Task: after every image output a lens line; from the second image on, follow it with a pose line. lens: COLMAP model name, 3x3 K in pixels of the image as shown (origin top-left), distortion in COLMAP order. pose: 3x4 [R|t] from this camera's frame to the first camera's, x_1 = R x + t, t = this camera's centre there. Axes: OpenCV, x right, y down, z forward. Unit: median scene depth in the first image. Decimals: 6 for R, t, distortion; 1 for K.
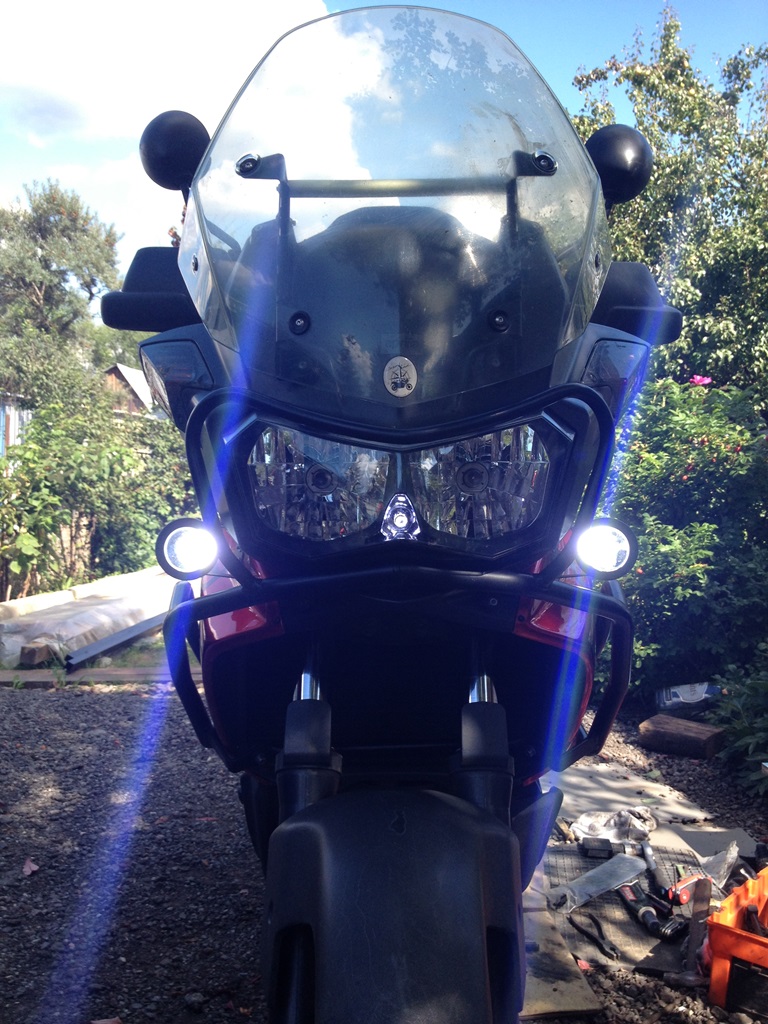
lens RADIAL K [[969.3, 0, 382.1], [0, 969.3, 517.9], [0, 0, 1]] dist [0.125514, -0.298783]
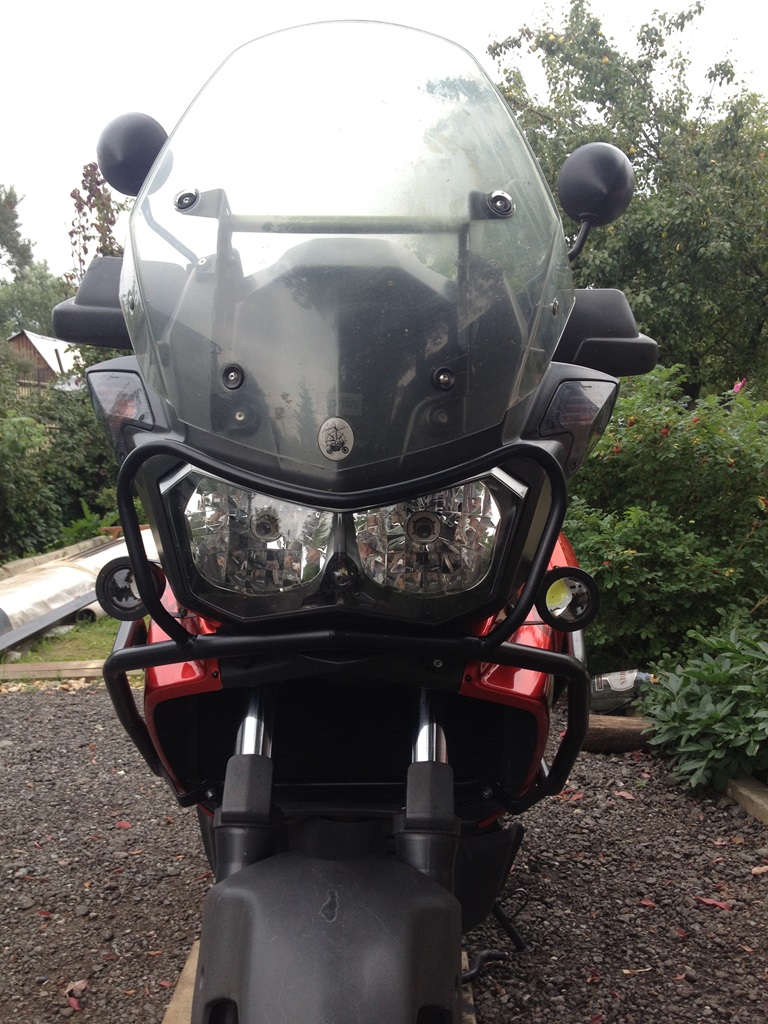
lens RADIAL K [[954.4, 0, 385.7], [0, 954.4, 499.5], [0, 0, 1]] dist [0.312098, -0.731865]
pose [[0.996185, -0.021917, 0.084465, -0.001102], [0.020303, 0.999595, 0.019923, -0.012625], [-0.084868, -0.018132, 0.996227, 0.018033]]
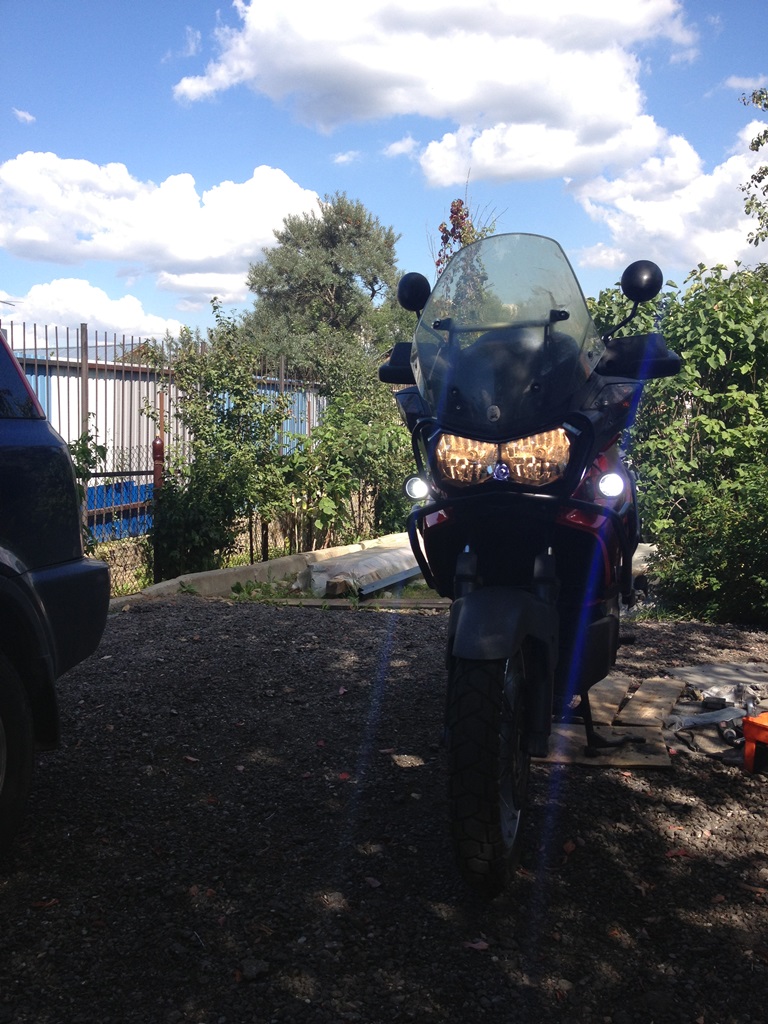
lens RADIAL K [[969.3, 0, 382.1], [0, 969.3, 517.9], [0, 0, 1]] dist [0.125514, -0.298783]
pose [[0.960402, -0.003298, -0.278600, 0.051784], [0.012246, 0.999463, 0.030385, 0.004972], [0.278350, -0.032594, 0.959926, -0.173915]]
